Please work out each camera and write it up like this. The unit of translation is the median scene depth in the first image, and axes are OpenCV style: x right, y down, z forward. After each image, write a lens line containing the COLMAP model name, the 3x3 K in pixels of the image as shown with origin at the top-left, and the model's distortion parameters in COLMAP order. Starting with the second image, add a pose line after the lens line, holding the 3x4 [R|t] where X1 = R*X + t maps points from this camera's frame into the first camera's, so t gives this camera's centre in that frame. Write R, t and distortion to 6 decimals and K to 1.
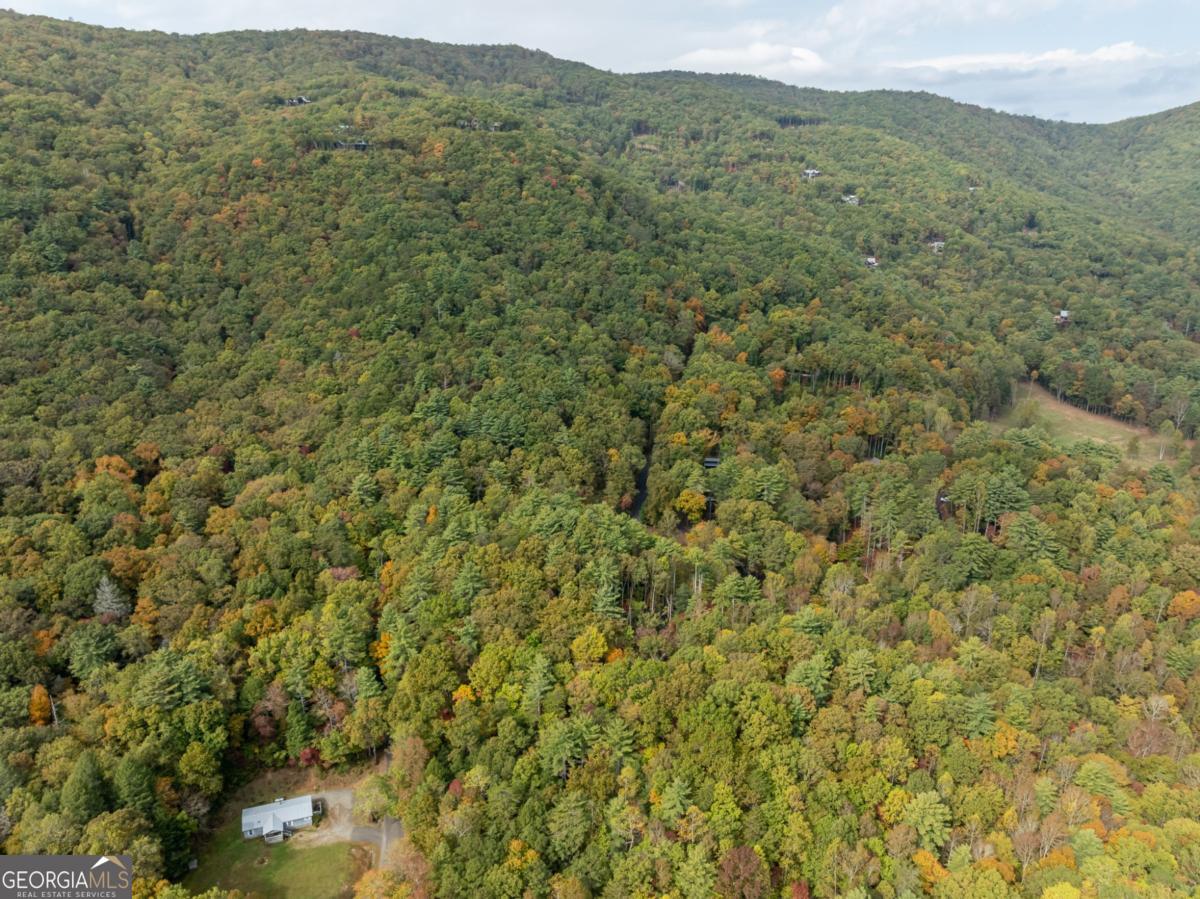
lens RADIAL K [[870.6, 0, 600.0], [0, 870.6, 449.5], [0, 0, 1]] dist [-0.056001, 0.024516]
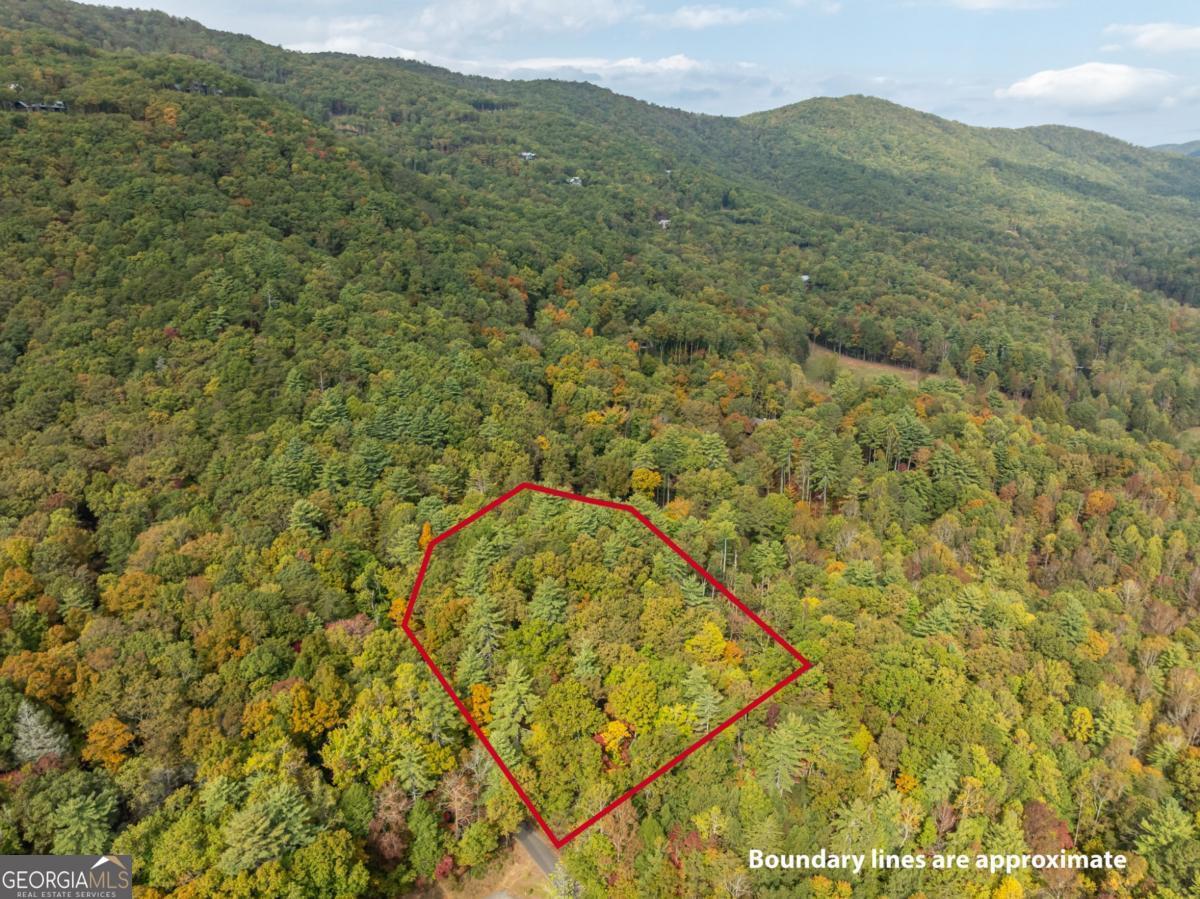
lens RADIAL K [[870.6, 0, 600.0], [0, 870.6, 449.5], [0, 0, 1]] dist [-0.056001, 0.024516]
pose [[0.906660, -0.124678, 0.403018, -0.201232], [0.124506, 0.991858, 0.026744, -0.002467], [-0.403071, 0.025931, 0.914801, 0.108905]]
